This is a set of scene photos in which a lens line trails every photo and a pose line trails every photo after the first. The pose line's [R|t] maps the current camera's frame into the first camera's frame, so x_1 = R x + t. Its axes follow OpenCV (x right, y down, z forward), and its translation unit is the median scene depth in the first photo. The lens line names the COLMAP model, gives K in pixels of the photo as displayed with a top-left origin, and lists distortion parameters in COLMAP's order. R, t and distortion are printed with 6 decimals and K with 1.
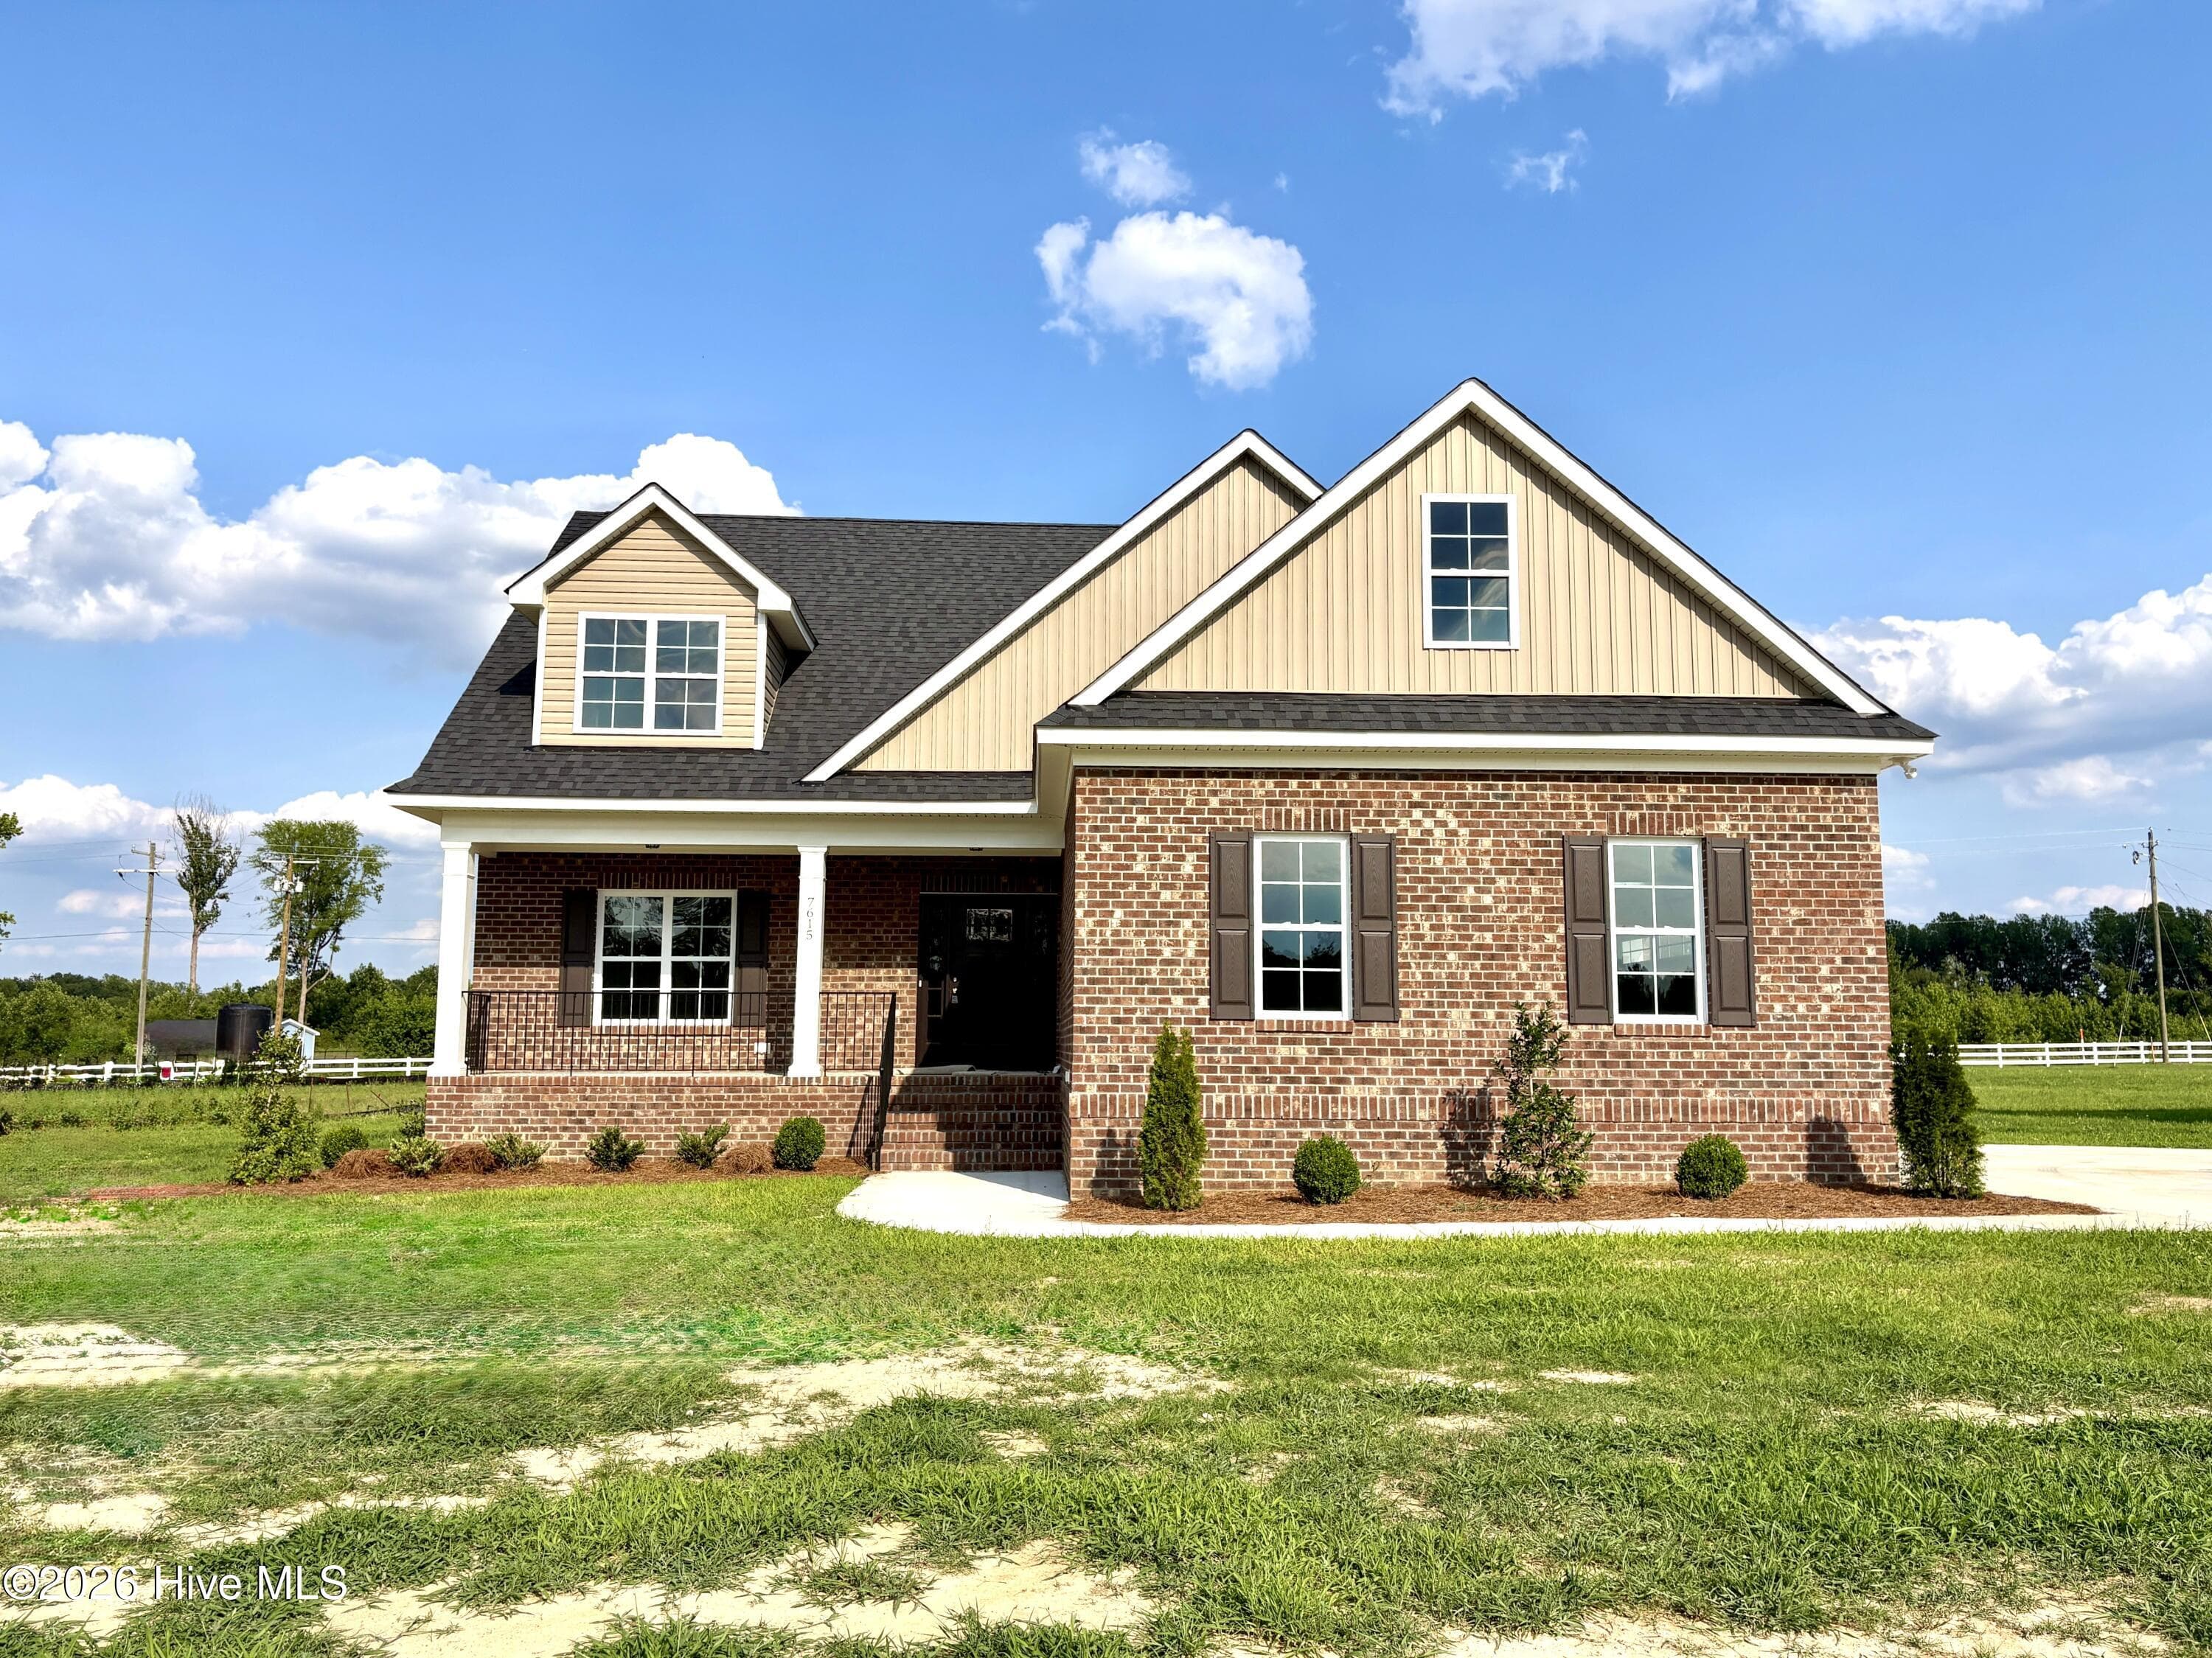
lens RADIAL K [[1641.7, 0, 1099.3], [0, 1641.7, 801.3], [0, 0, 1]] dist [0.136493, -0.360111]
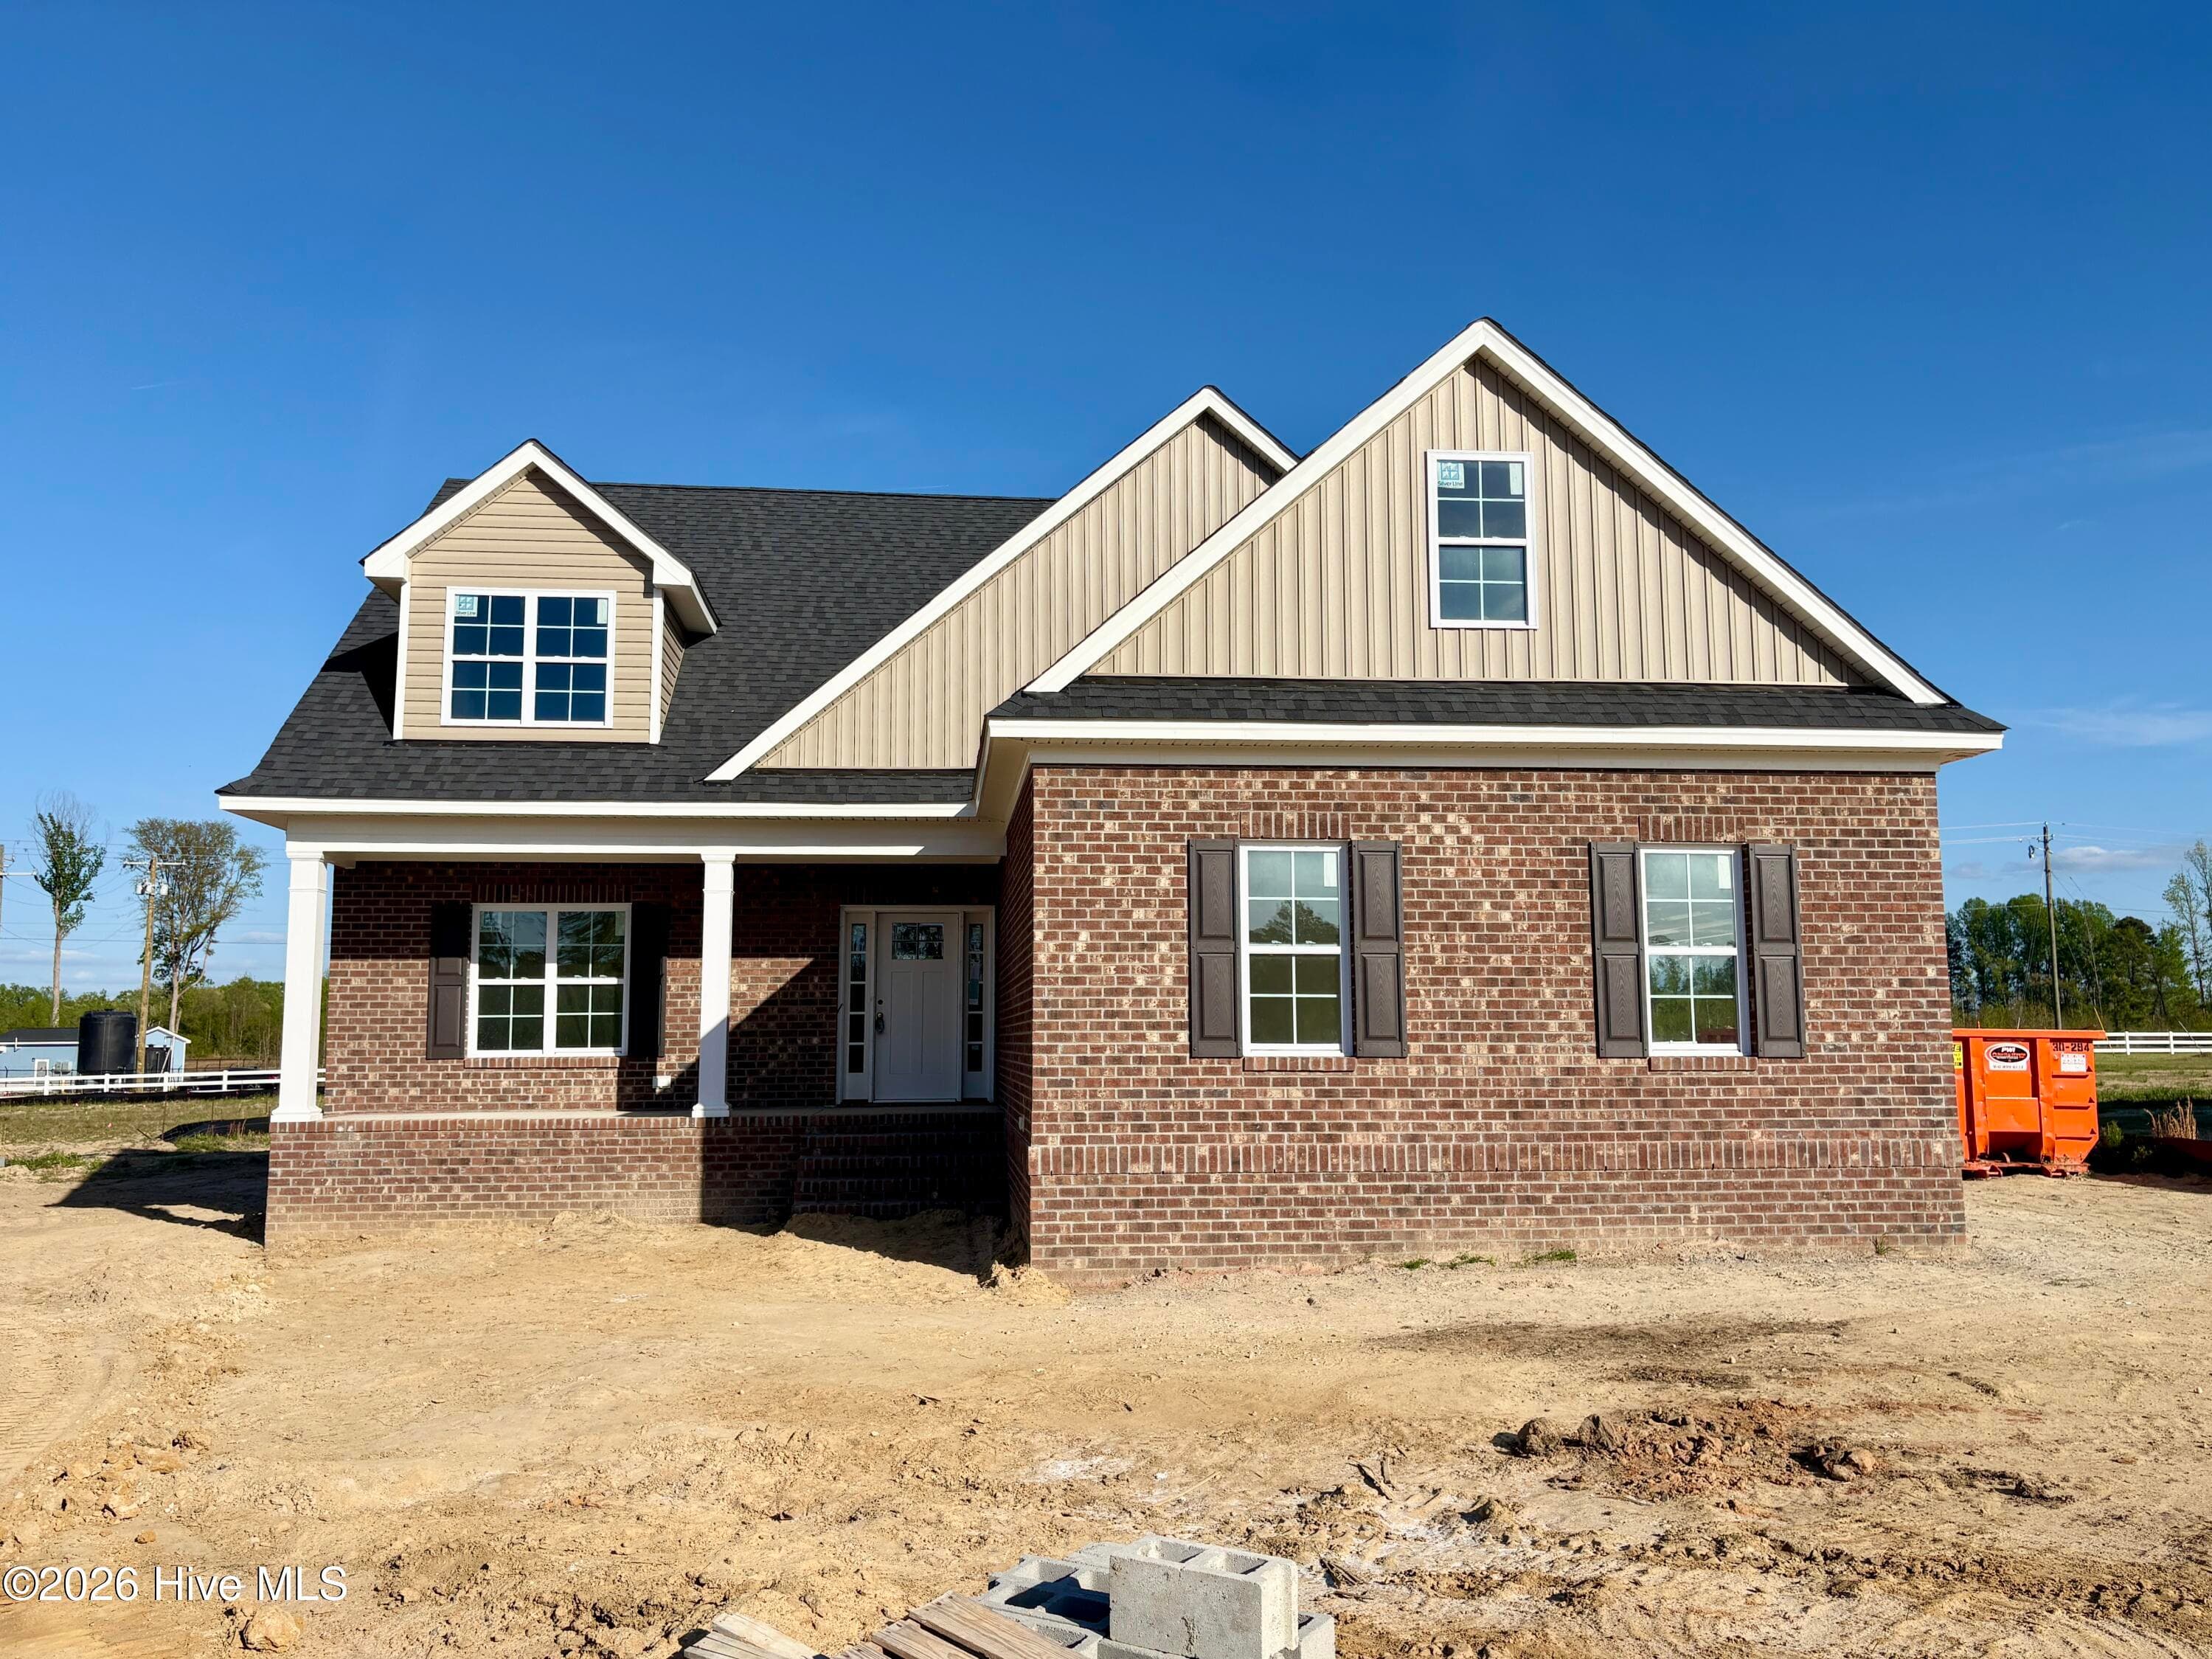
lens RADIAL K [[1659.1, 0, 1089.2], [0, 1659.1, 815.9], [0, 0, 1]] dist [0.091432, -0.200171]
pose [[0.998567, -0.002718, 0.053439, -0.031363], [0.002090, 0.999928, 0.011811, -0.004398], [-0.053467, -0.011682, 0.998501, 0.133428]]
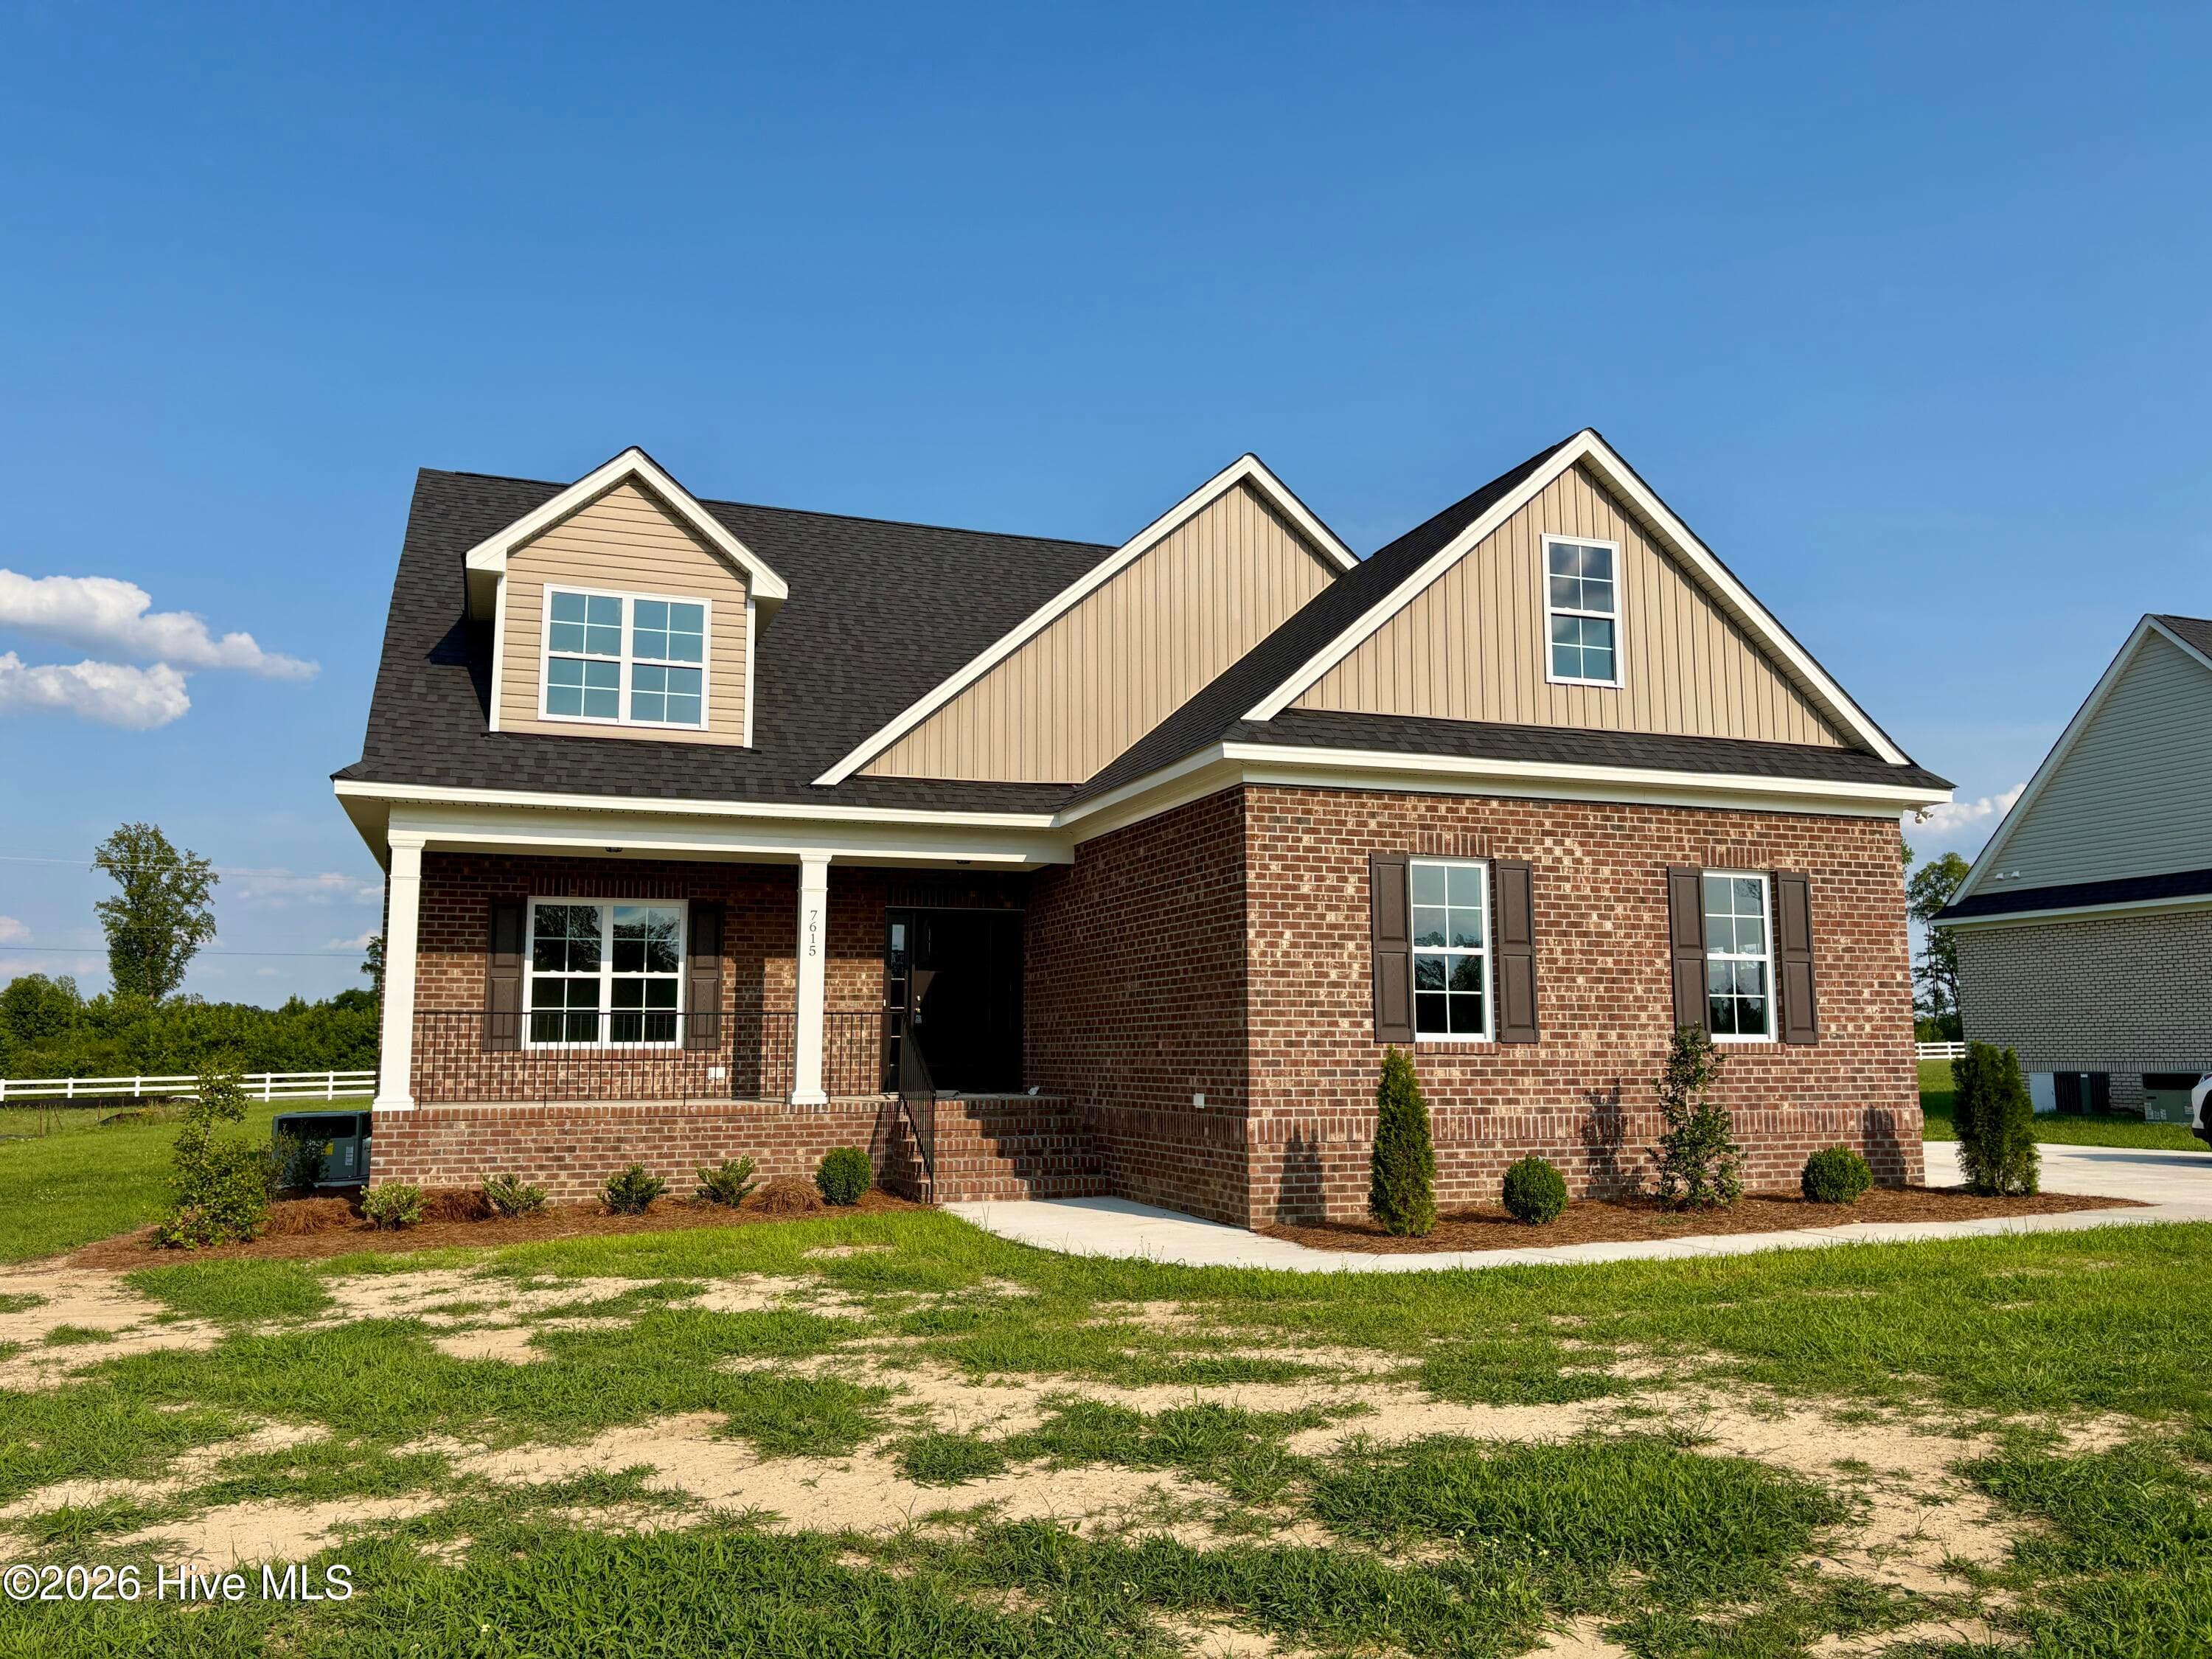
lens RADIAL K [[1607.2, 0, 1097.5], [0, 1607.2, 819.6], [0, 0, 1]] dist [0.086079, -0.189388]
pose [[0.955751, 0.033546, 0.292259, -0.375213], [-0.033862, 0.999419, -0.003976, 0.007300], [-0.292223, -0.006096, 0.956331, 0.113898]]
